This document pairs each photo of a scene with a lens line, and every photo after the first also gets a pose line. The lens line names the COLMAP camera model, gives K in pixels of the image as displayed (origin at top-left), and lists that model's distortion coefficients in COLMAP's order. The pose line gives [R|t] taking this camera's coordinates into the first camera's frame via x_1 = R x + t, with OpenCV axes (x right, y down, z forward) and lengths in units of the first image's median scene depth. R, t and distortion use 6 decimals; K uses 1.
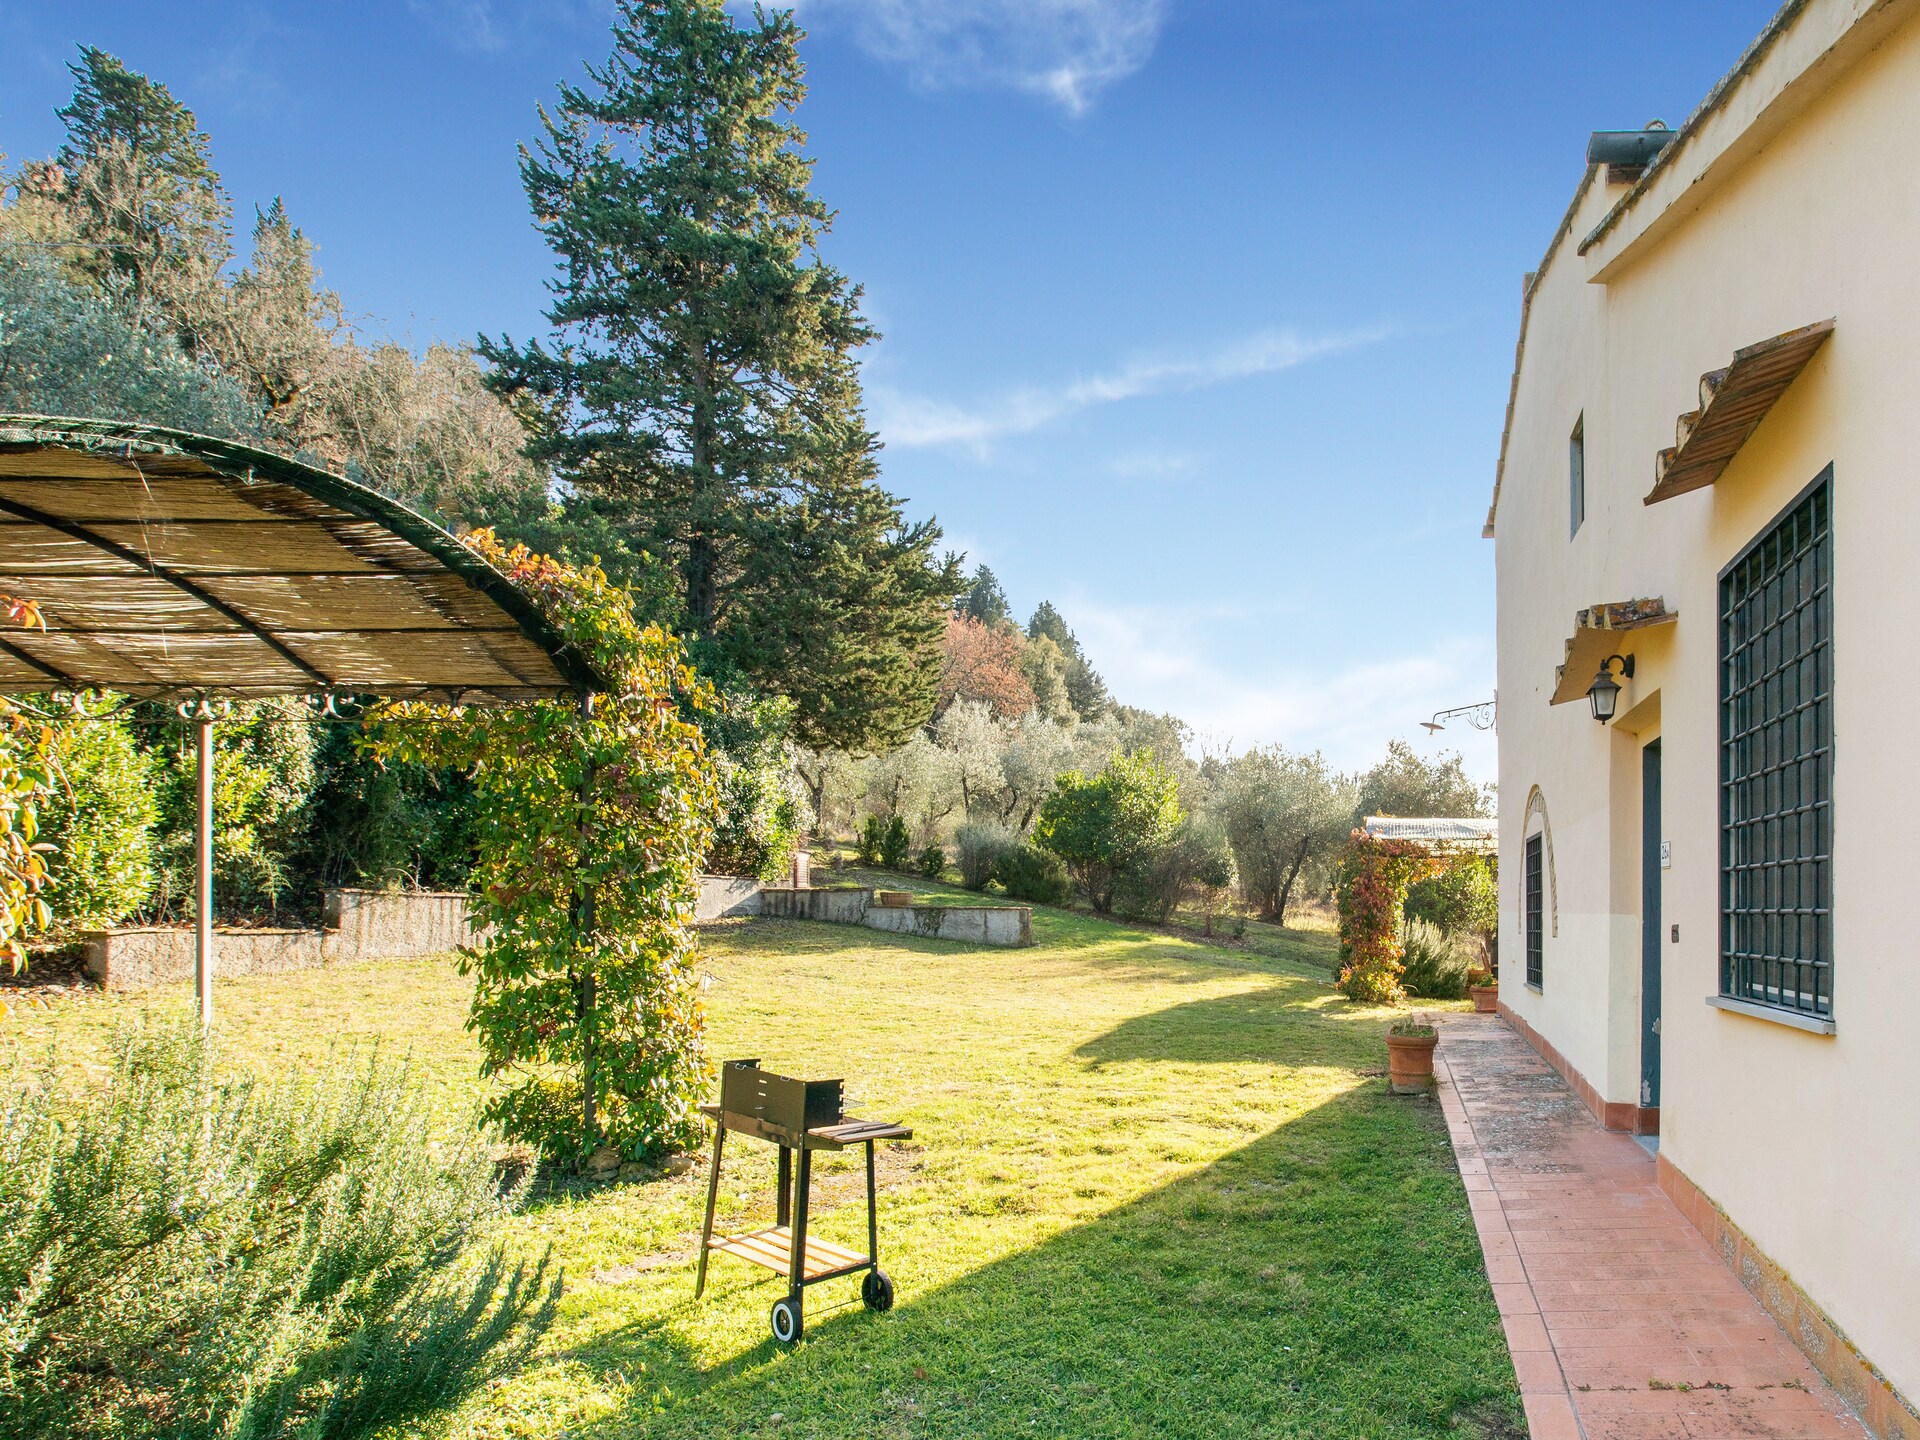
lens RADIAL K [[901.2, 0, 963.5], [0, 901.2, 764.4], [0, 0, 1]] dist [-0.026359, 0.021580]
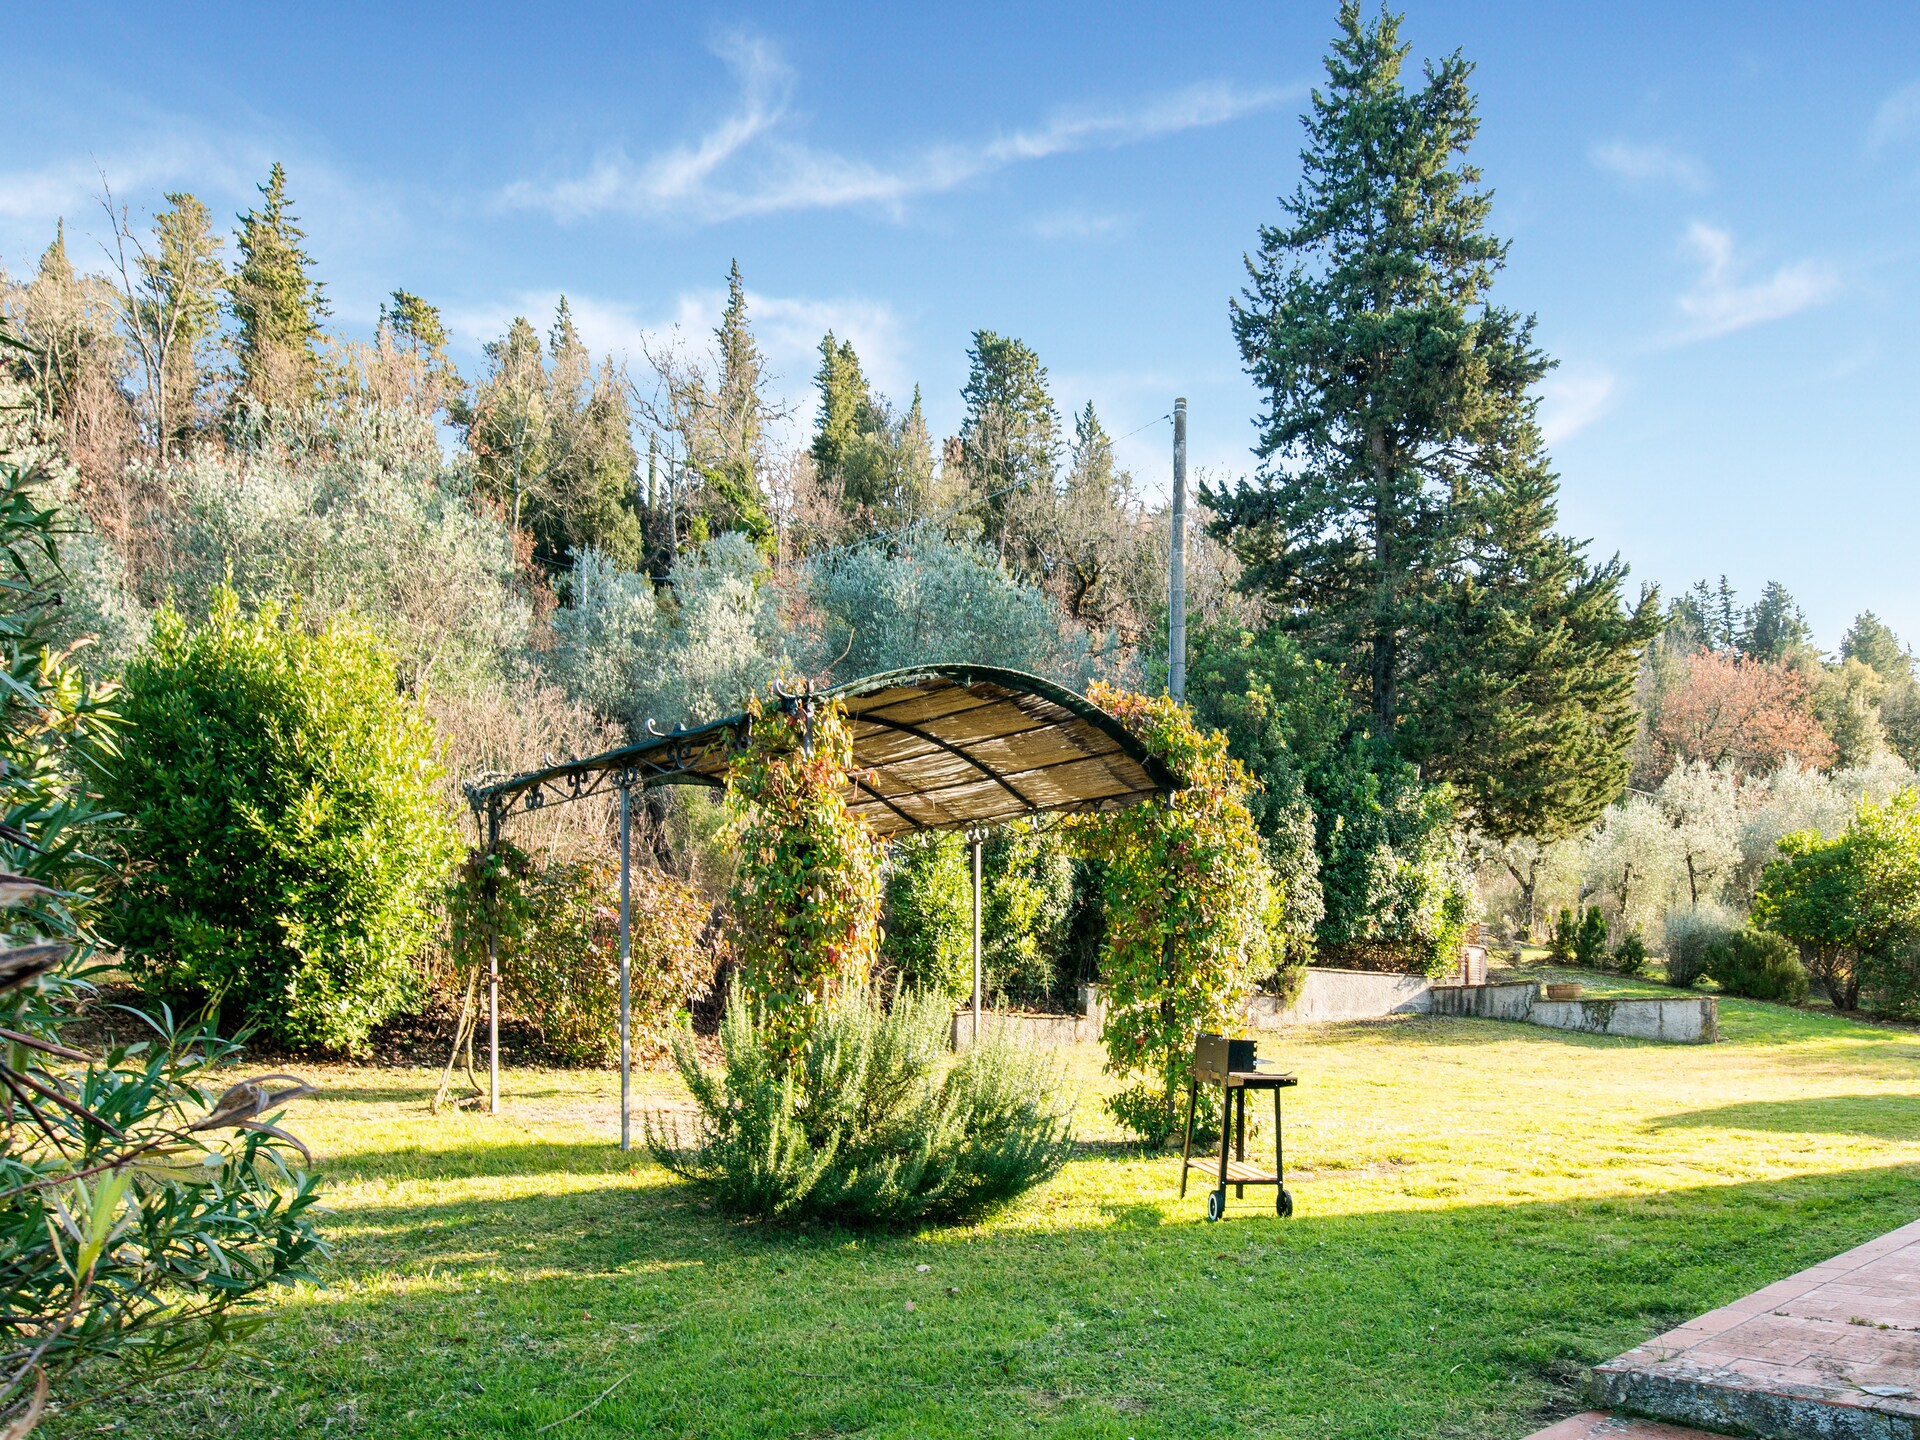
lens RADIAL K [[2382.6, 0, 960.0], [0, 2382.6, 720.0], [0, 0, 1]] dist [-0.011488, -0.025154]
pose [[0.609706, -0.158870, -0.776543, 1.427192], [0.021419, 0.982652, -0.184220, 0.305906], [0.792338, 0.095687, 0.602531, -0.906981]]
